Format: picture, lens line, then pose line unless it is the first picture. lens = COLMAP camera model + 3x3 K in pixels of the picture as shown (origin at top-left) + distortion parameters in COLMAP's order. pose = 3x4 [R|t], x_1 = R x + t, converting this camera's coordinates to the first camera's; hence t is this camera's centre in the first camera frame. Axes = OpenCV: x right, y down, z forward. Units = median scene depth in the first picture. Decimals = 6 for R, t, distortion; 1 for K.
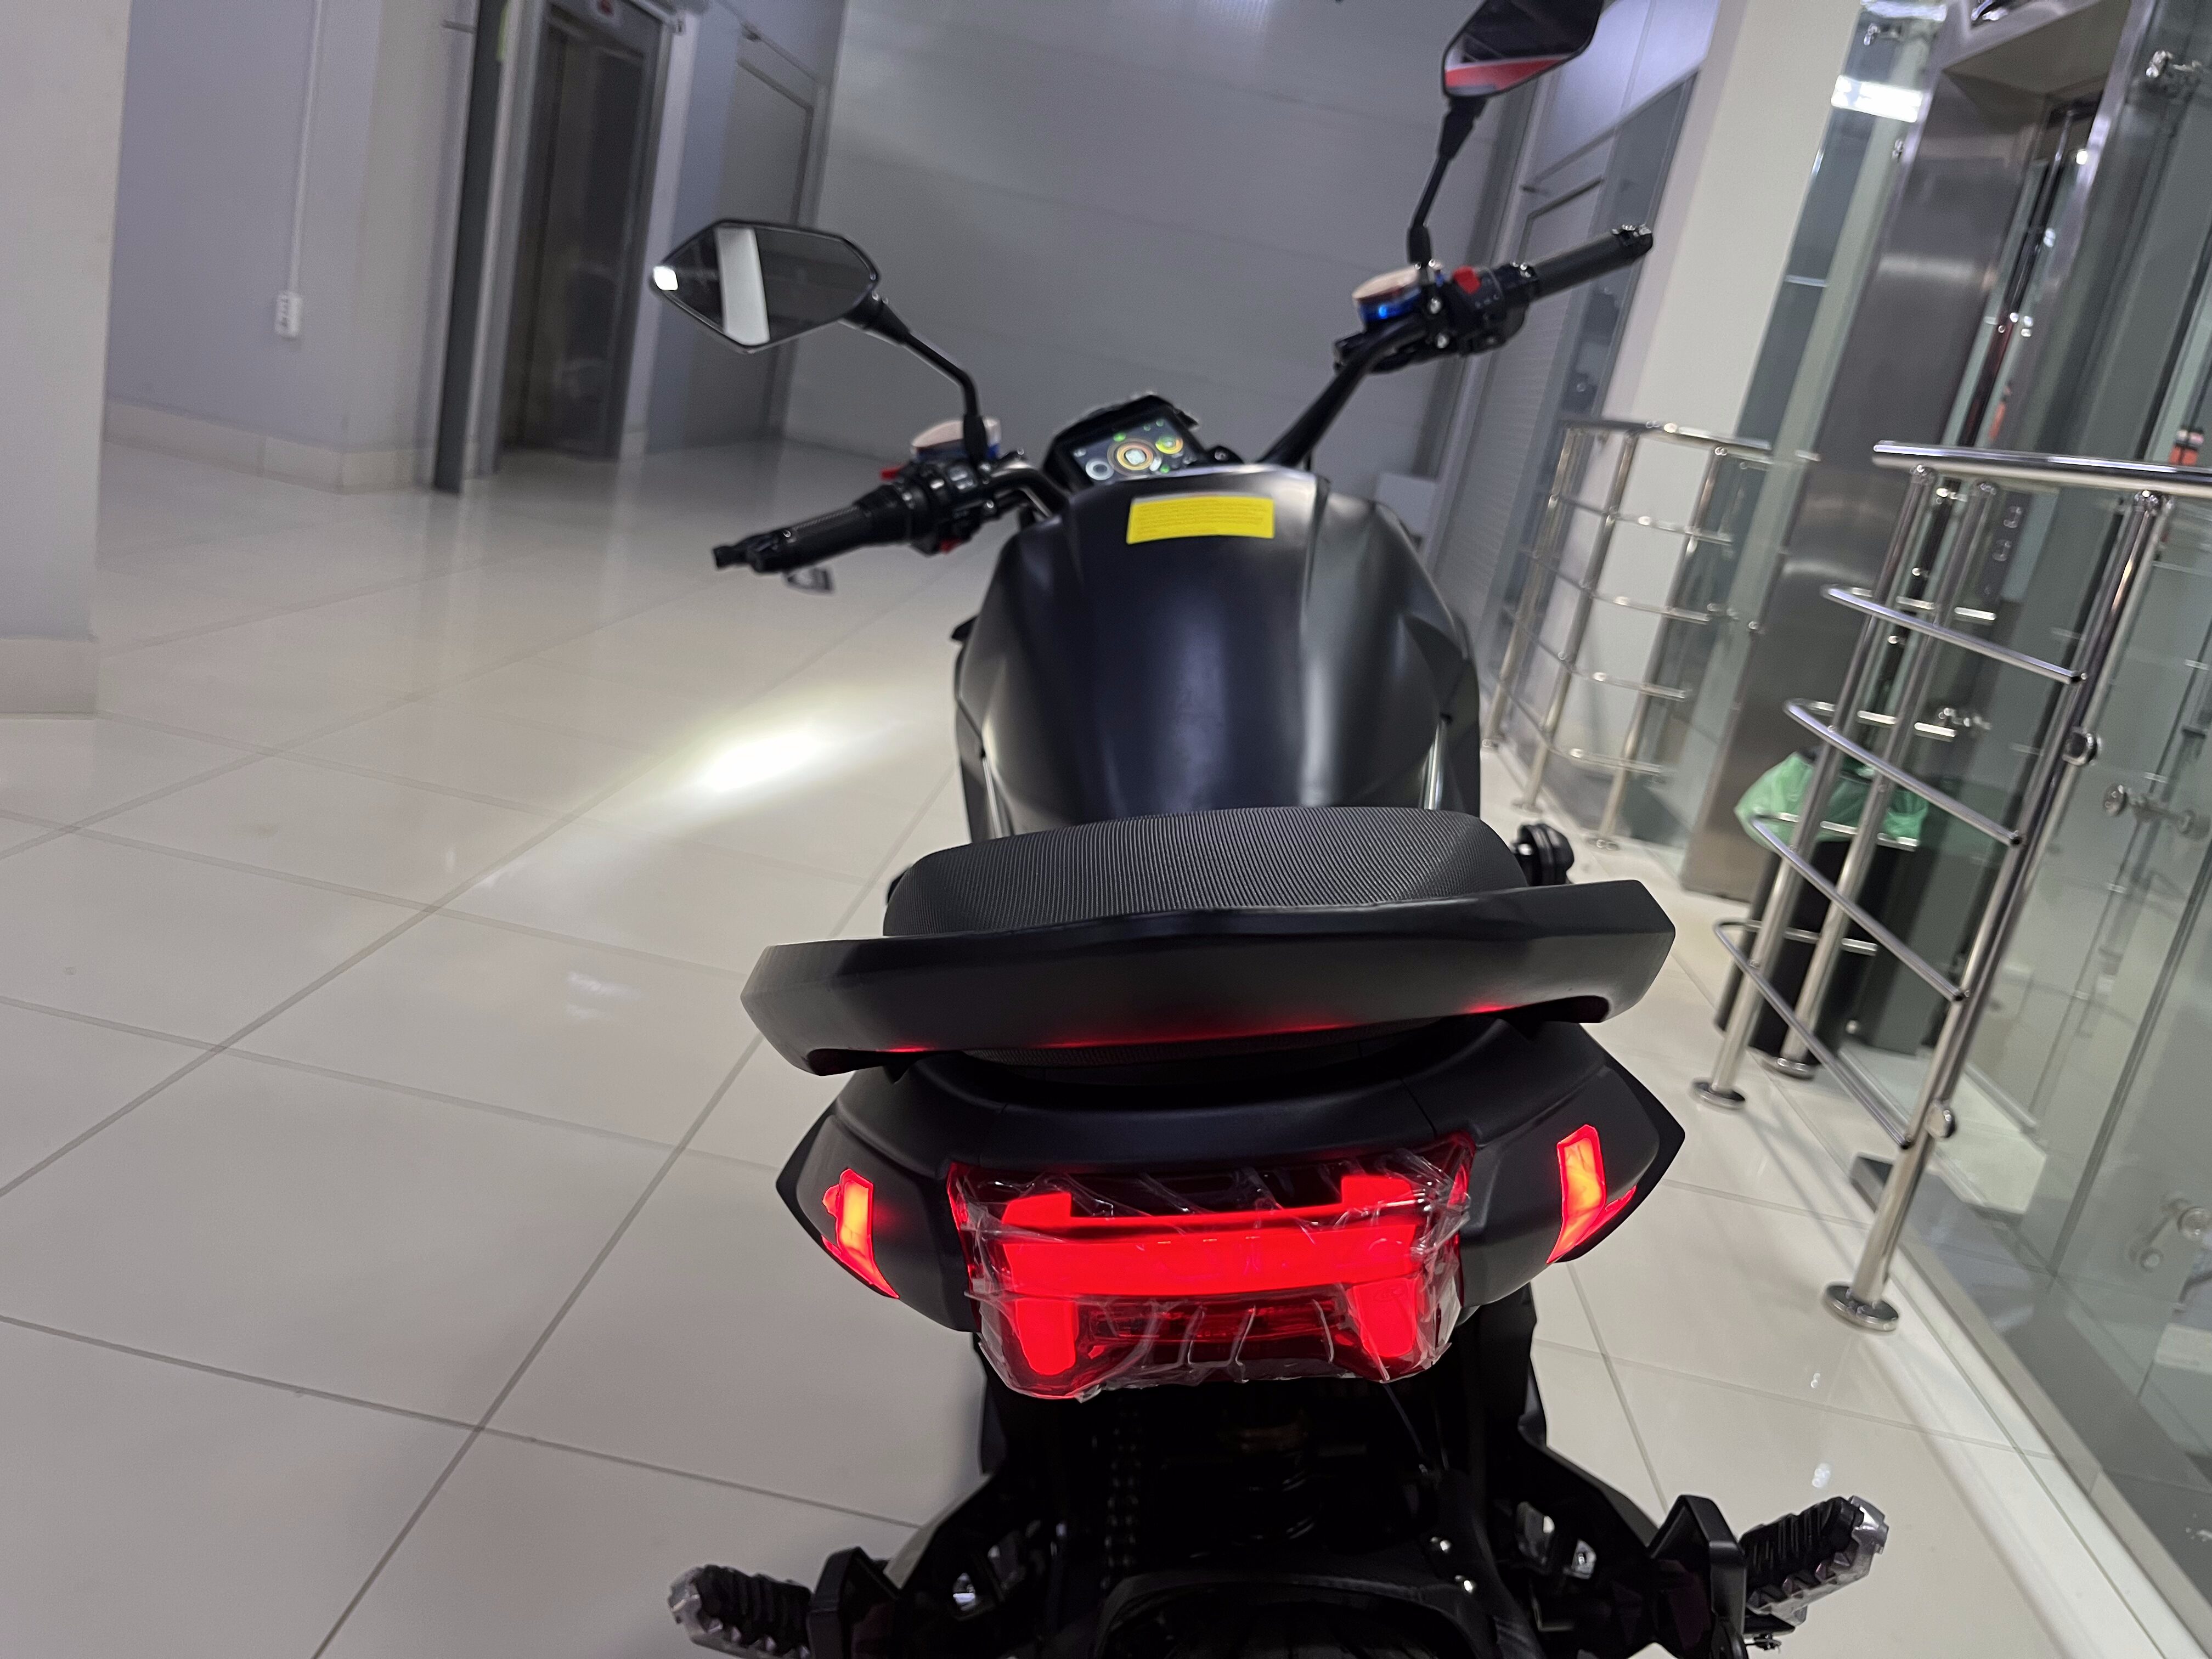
lens RADIAL K [[1720.5, 0, 1094.4], [0, 1720.5, 808.0], [0, 0, 1]] dist [0.028008, -0.073840]
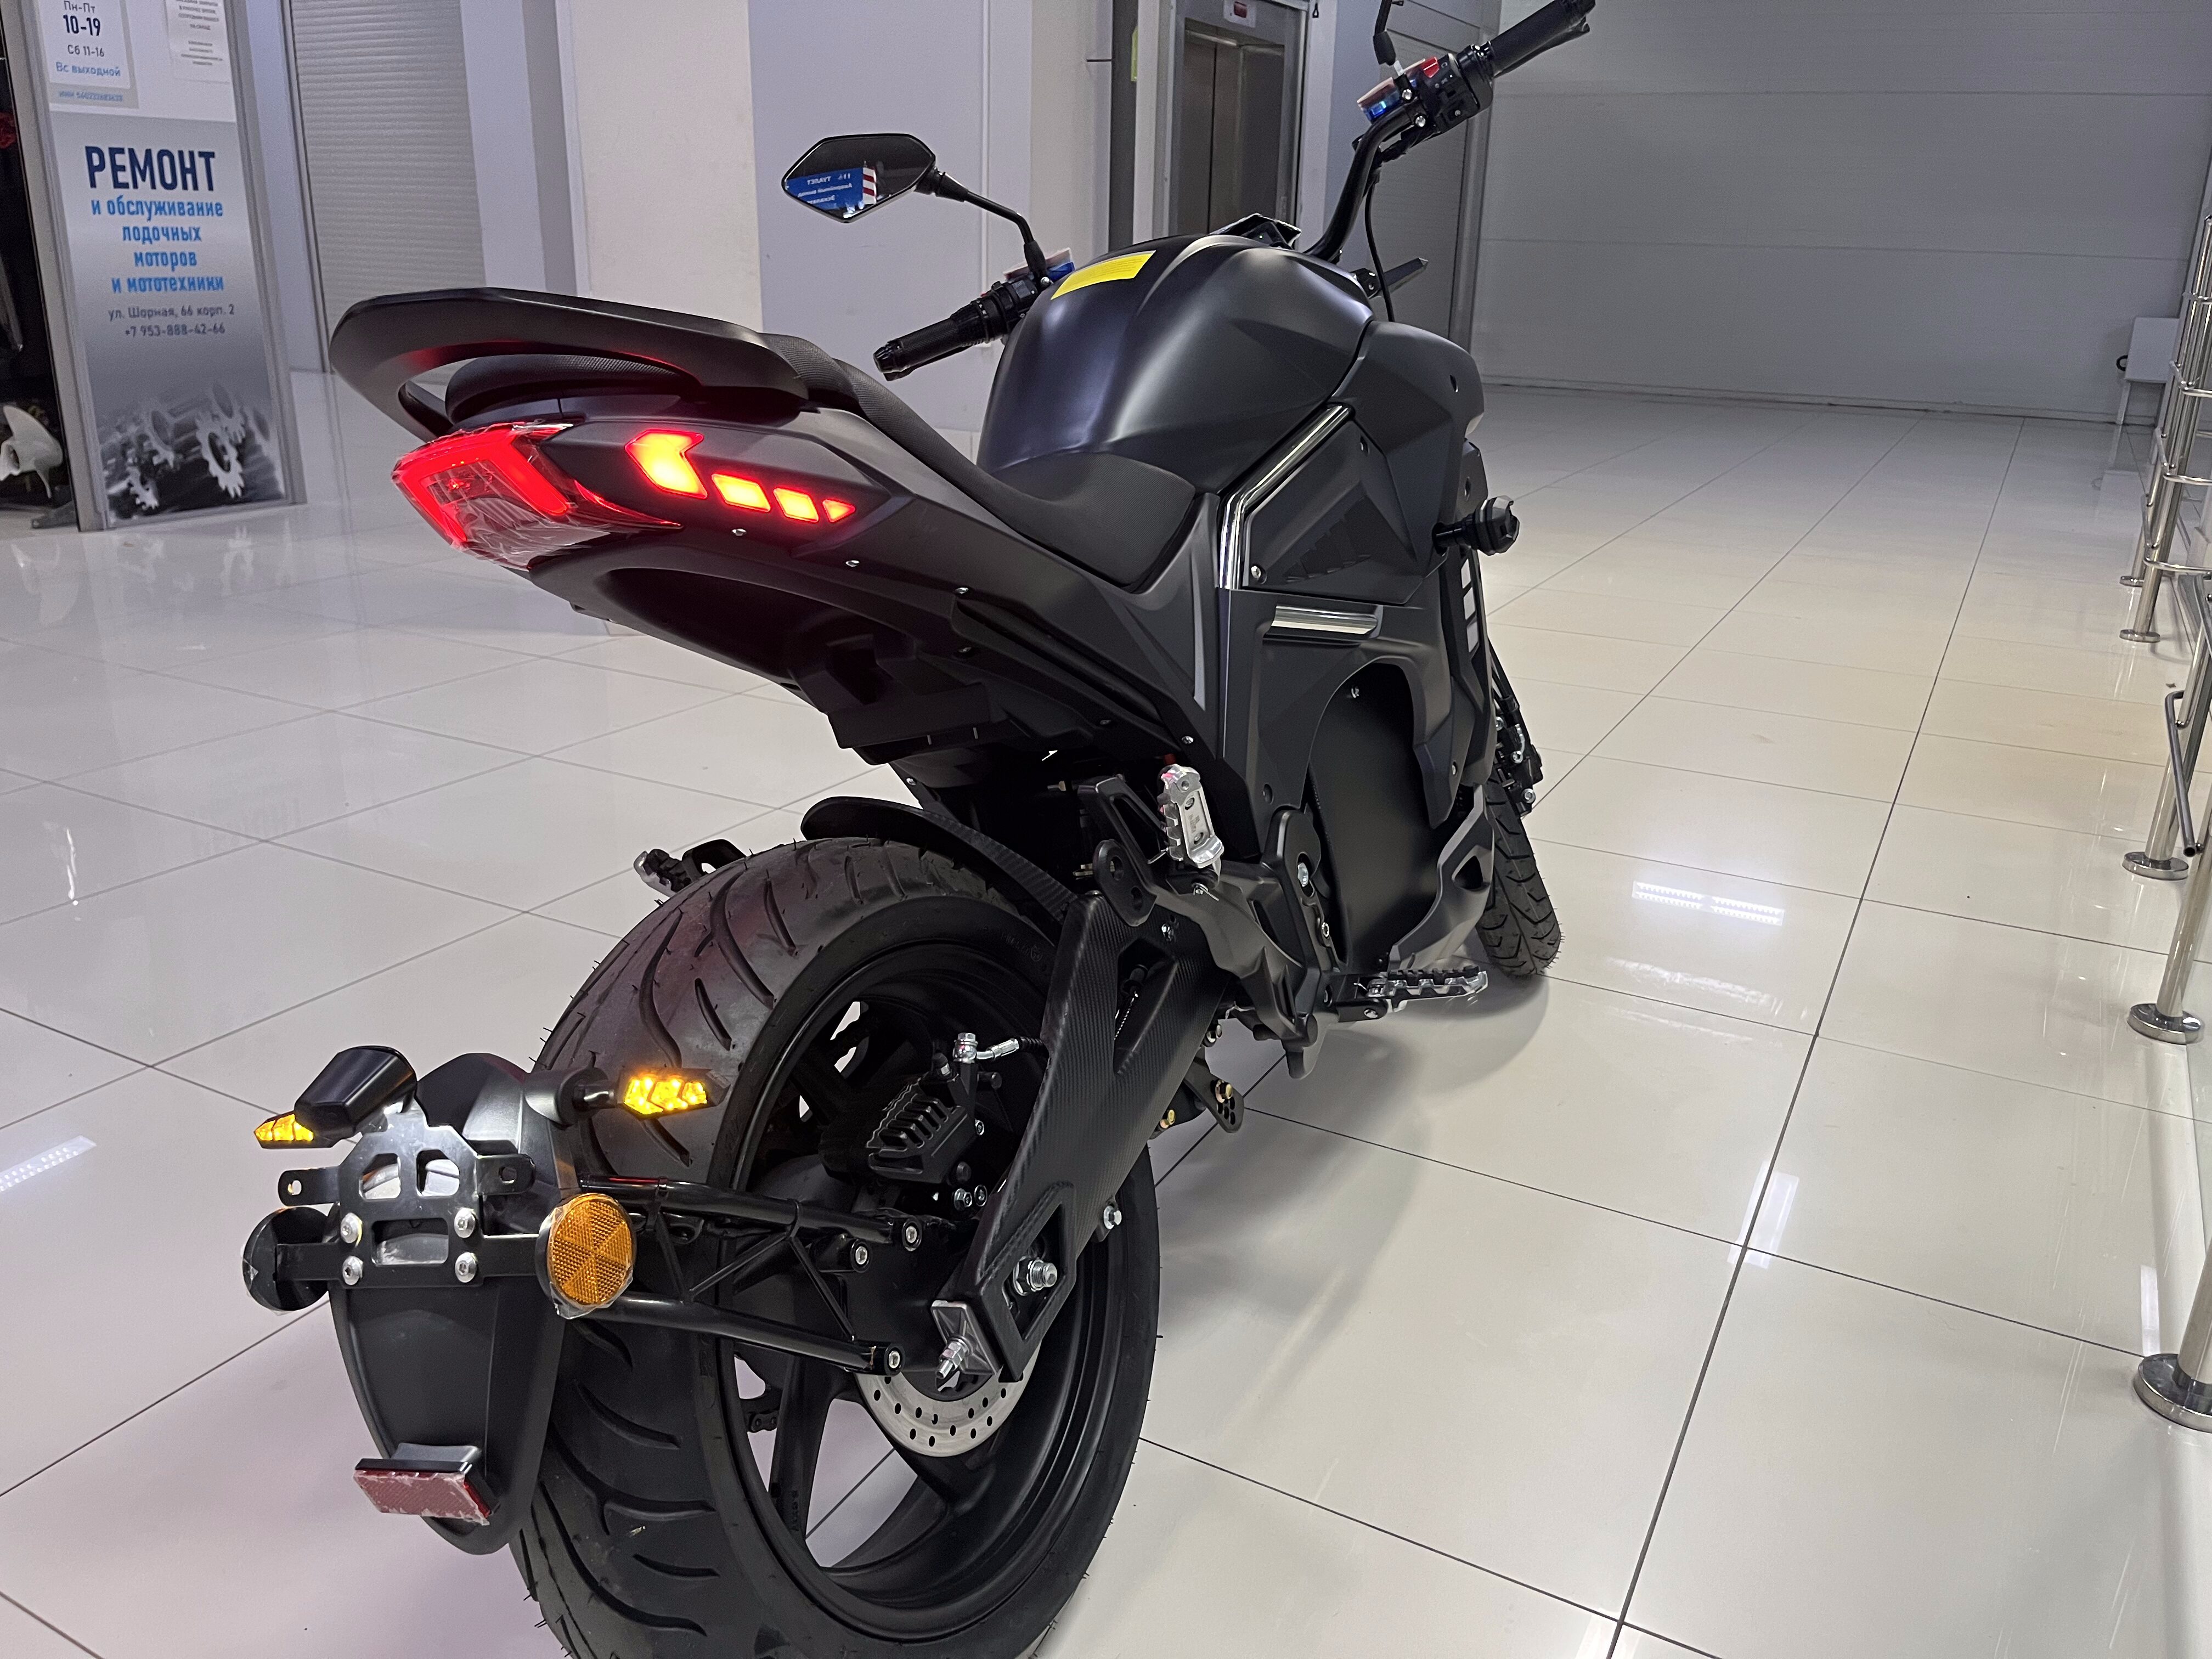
lens RADIAL K [[1720.5, 0, 1118.3], [0, 1720.5, 838.3], [0, 0, 1]] dist [0.028008, -0.073840]
pose [[0.897551, -0.037178, -0.439340, 0.285383], [0.048988, 0.998678, 0.015569, 0.115559], [0.438180, -0.035496, 0.898186, -0.124935]]
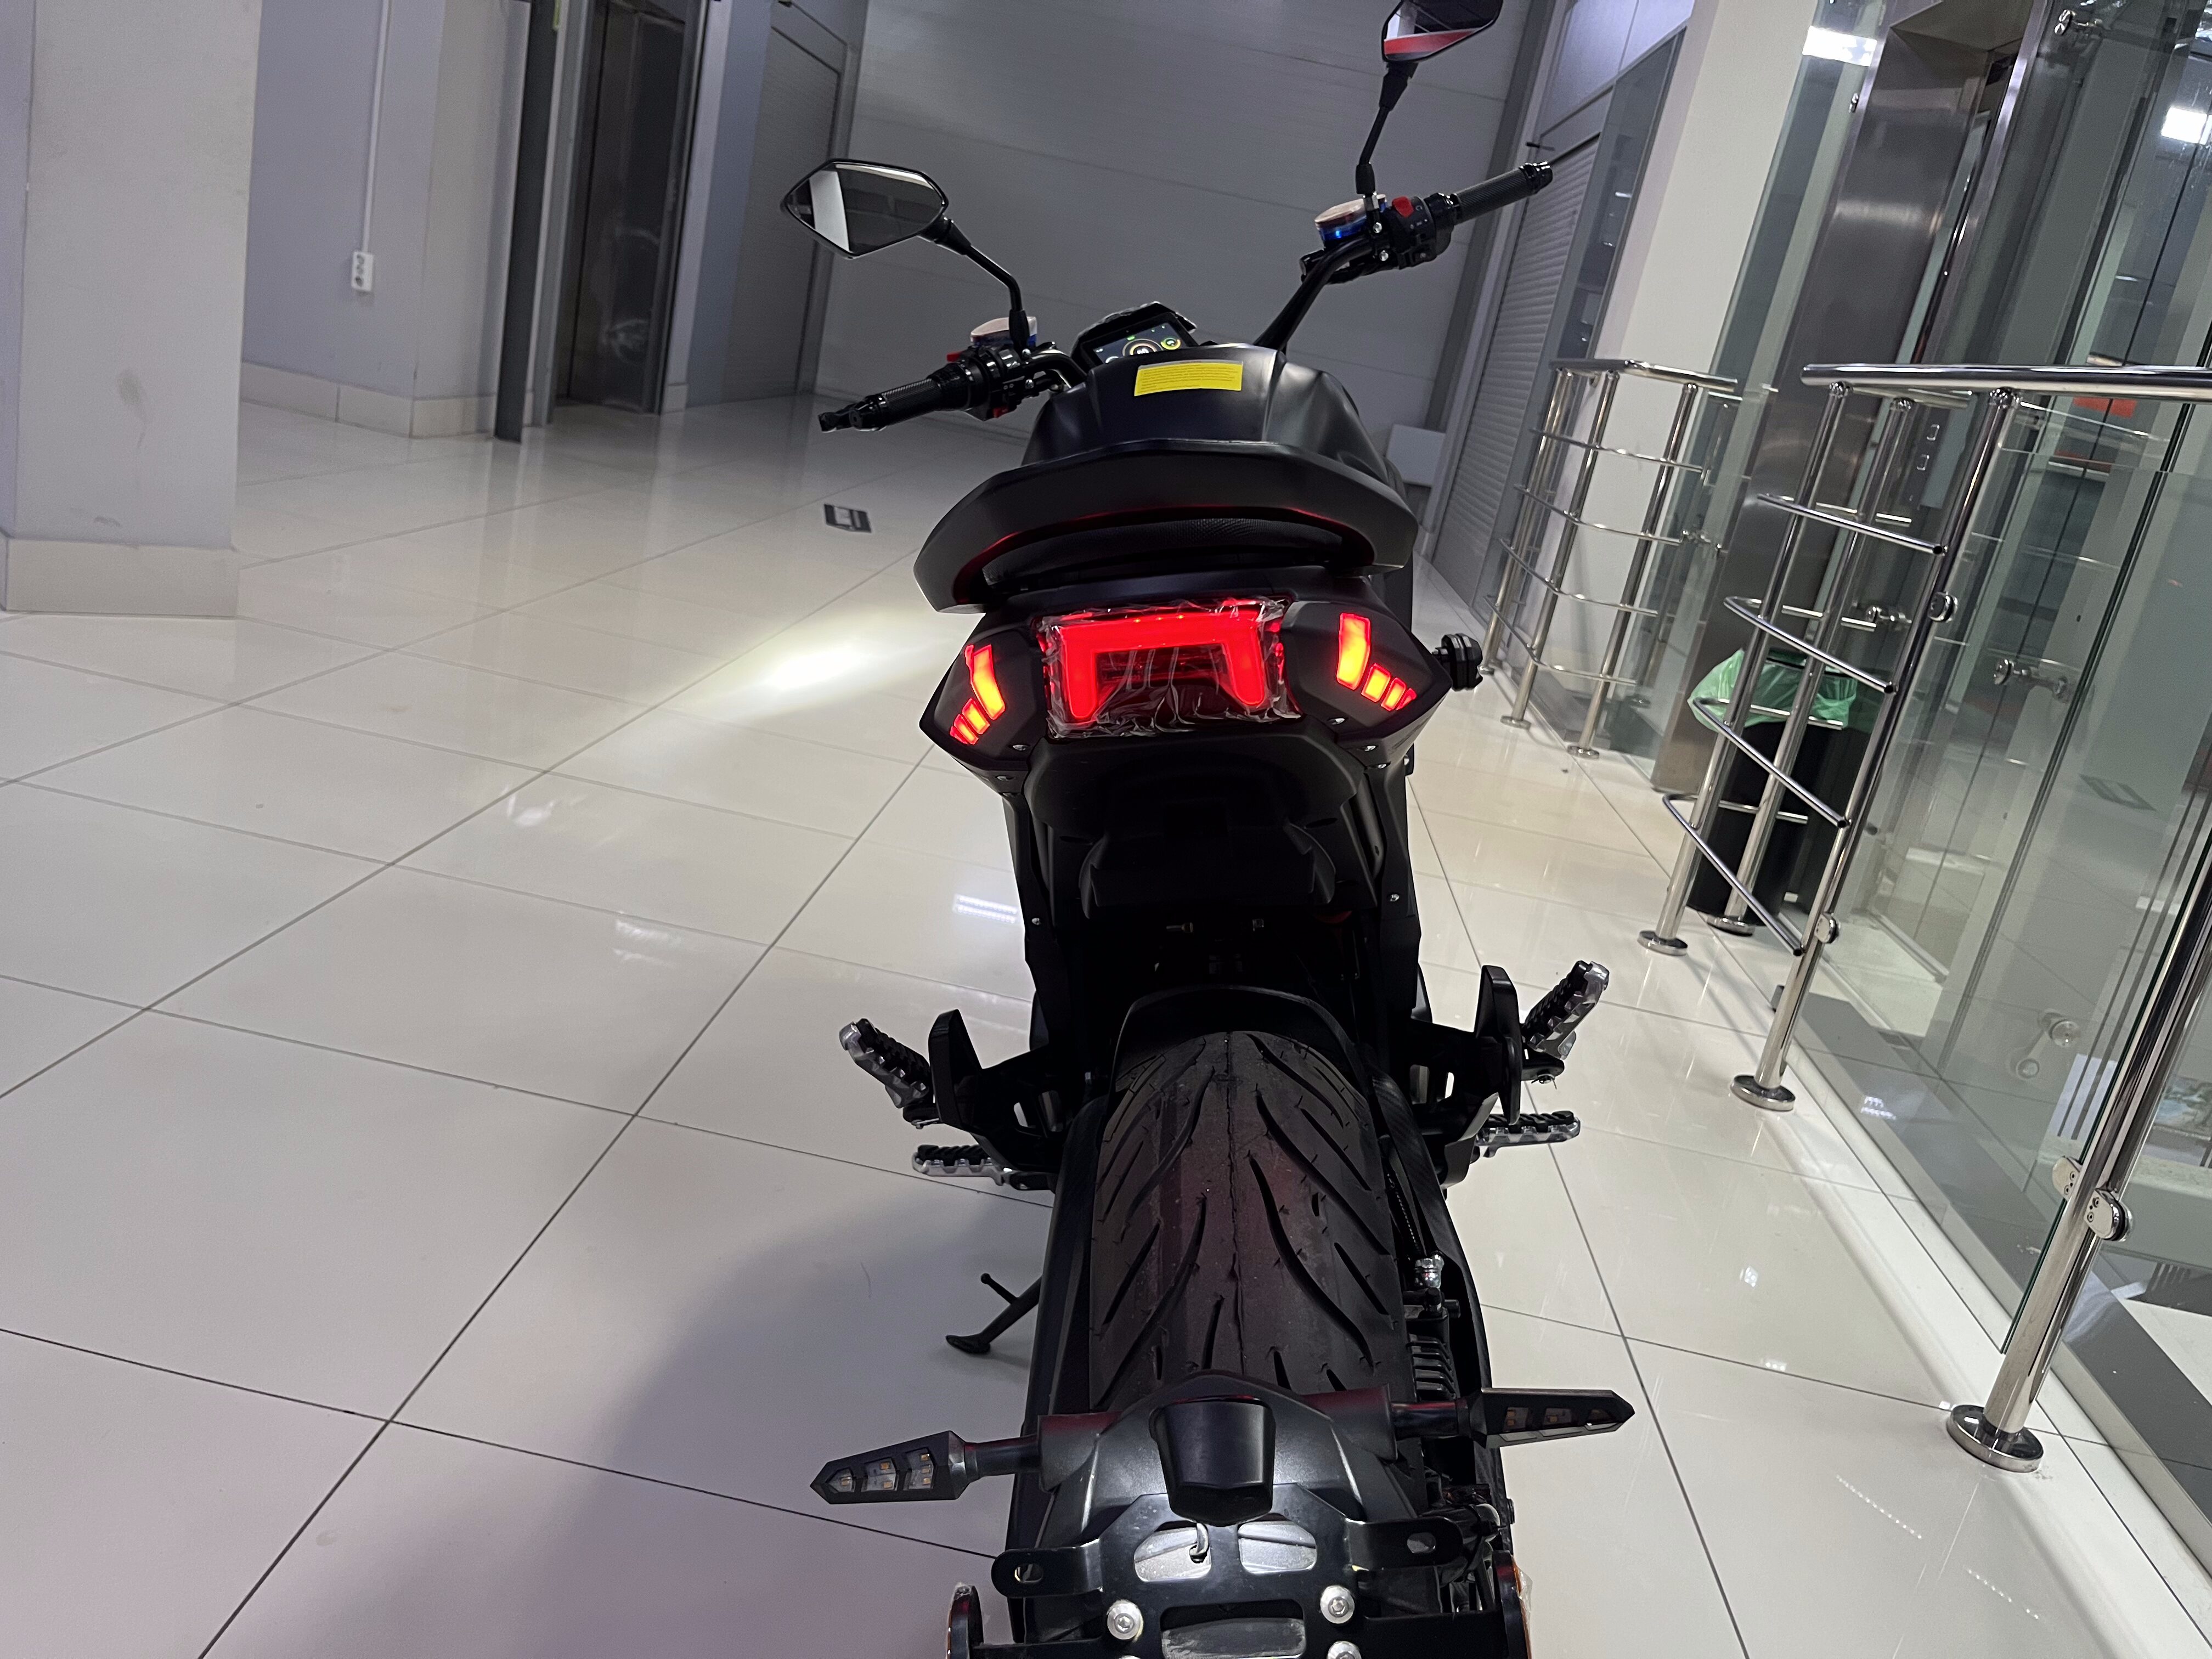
lens RADIAL K [[1720.5, 0, 1089.5], [0, 1720.5, 829.1], [0, 0, 1]] dist [0.028008, -0.073840]
pose [[0.999867, -0.002899, -0.016060, 0.002020], [0.003371, 0.999561, 0.029434, 0.060454], [0.015967, -0.029484, 0.999438, -0.152310]]
